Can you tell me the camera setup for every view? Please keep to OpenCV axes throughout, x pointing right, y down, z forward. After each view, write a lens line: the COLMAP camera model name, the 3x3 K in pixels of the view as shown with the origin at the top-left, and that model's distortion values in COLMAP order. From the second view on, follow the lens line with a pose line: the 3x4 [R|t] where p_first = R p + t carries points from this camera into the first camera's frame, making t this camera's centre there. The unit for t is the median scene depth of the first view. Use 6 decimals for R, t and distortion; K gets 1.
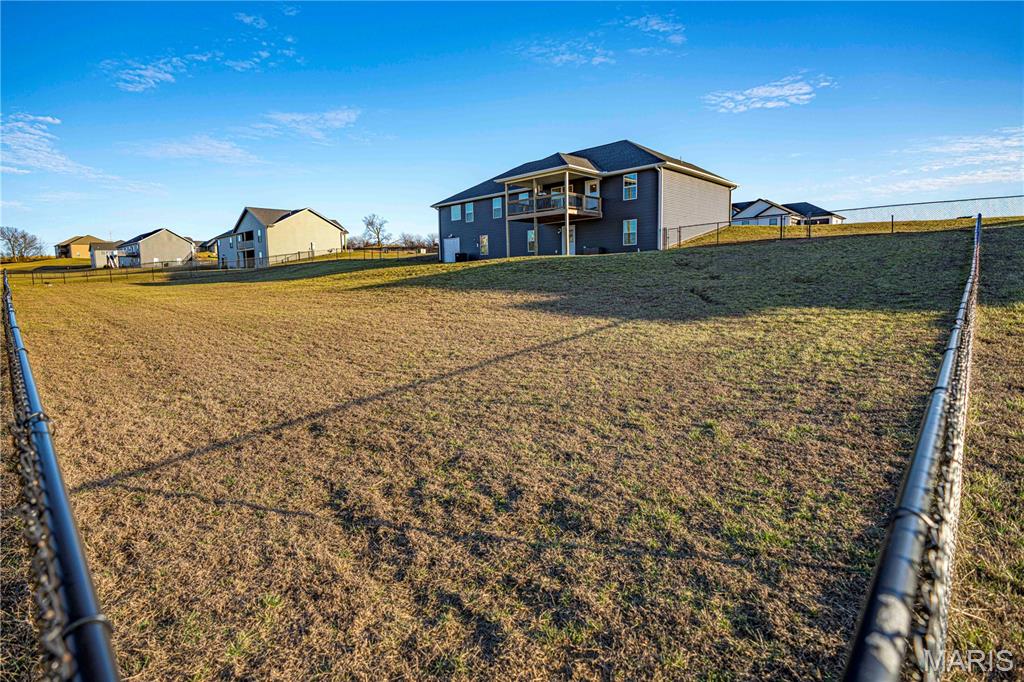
lens RADIAL K [[494.9, 0, 469.8], [0, 494.9, 353.4], [0, 0, 1]] dist [-0.002229, 0.000566]
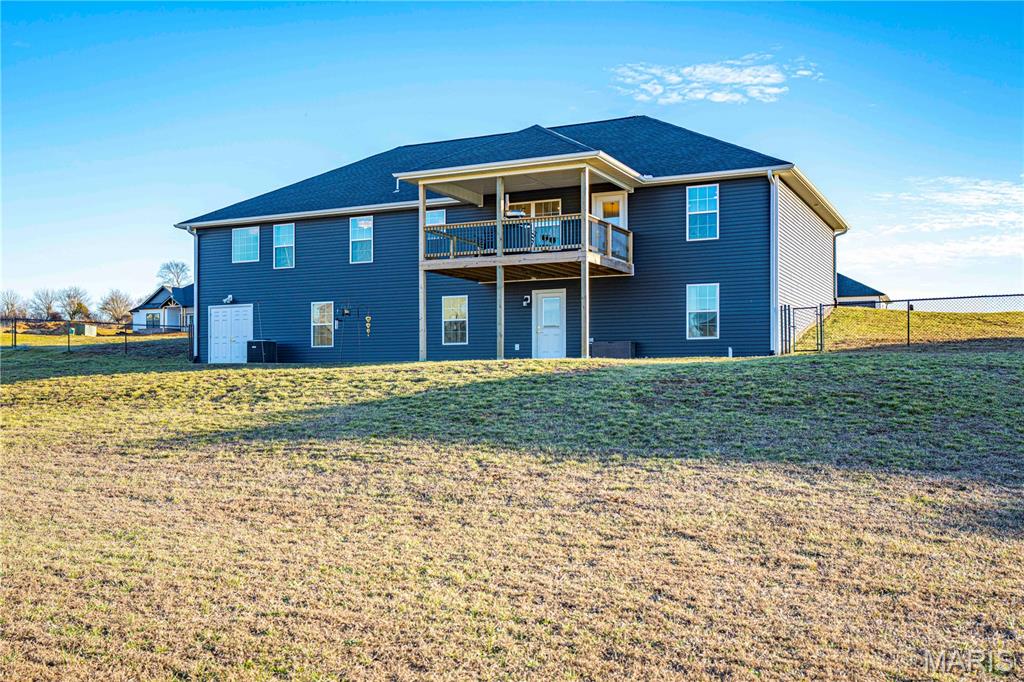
lens RADIAL K [[1050.6, 0, 477.6], [0, 1050.6, 360.4], [0, 0, 1]] dist [0.006881, 0.000000]
pose [[0.942456, 0.028293, 0.333131, -0.047869], [0.032928, 0.983713, -0.176704, -0.010776], [-0.332705, 0.177506, 0.926175, 0.053175]]
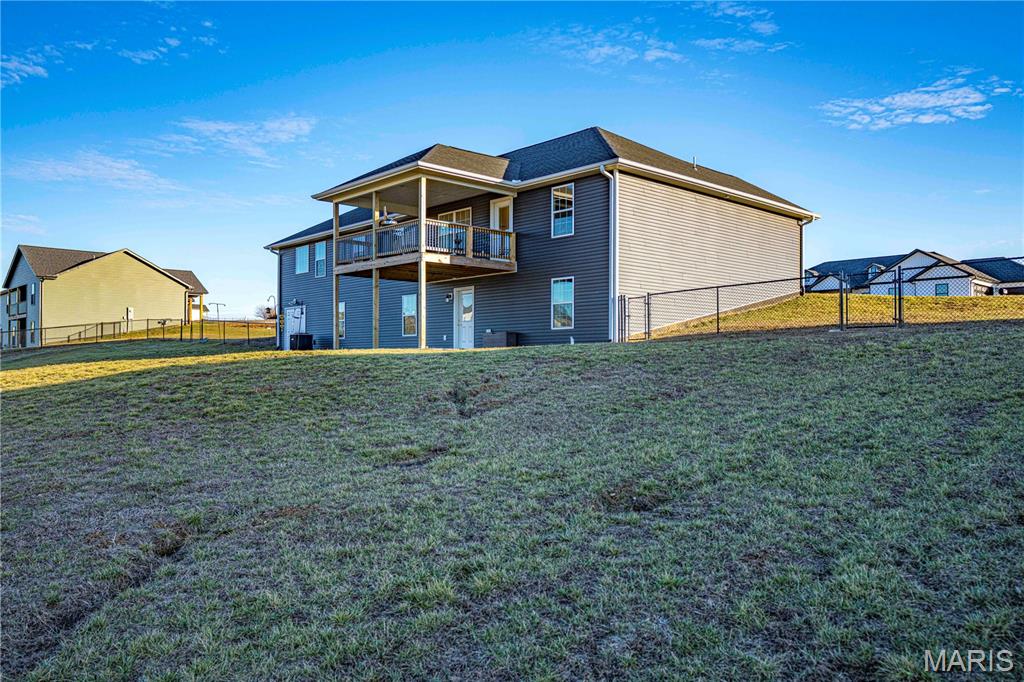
lens RADIAL K [[754.1, 0, 486.7], [0, 754.1, 242.2], [0, 0, 1]] dist [-0.005047, 0.013719]
pose [[0.999144, 0.018533, -0.036972, 0.071878], [-0.028936, 0.951979, -0.304793, -0.021266], [0.029548, 0.305603, 0.951701, 0.080473]]
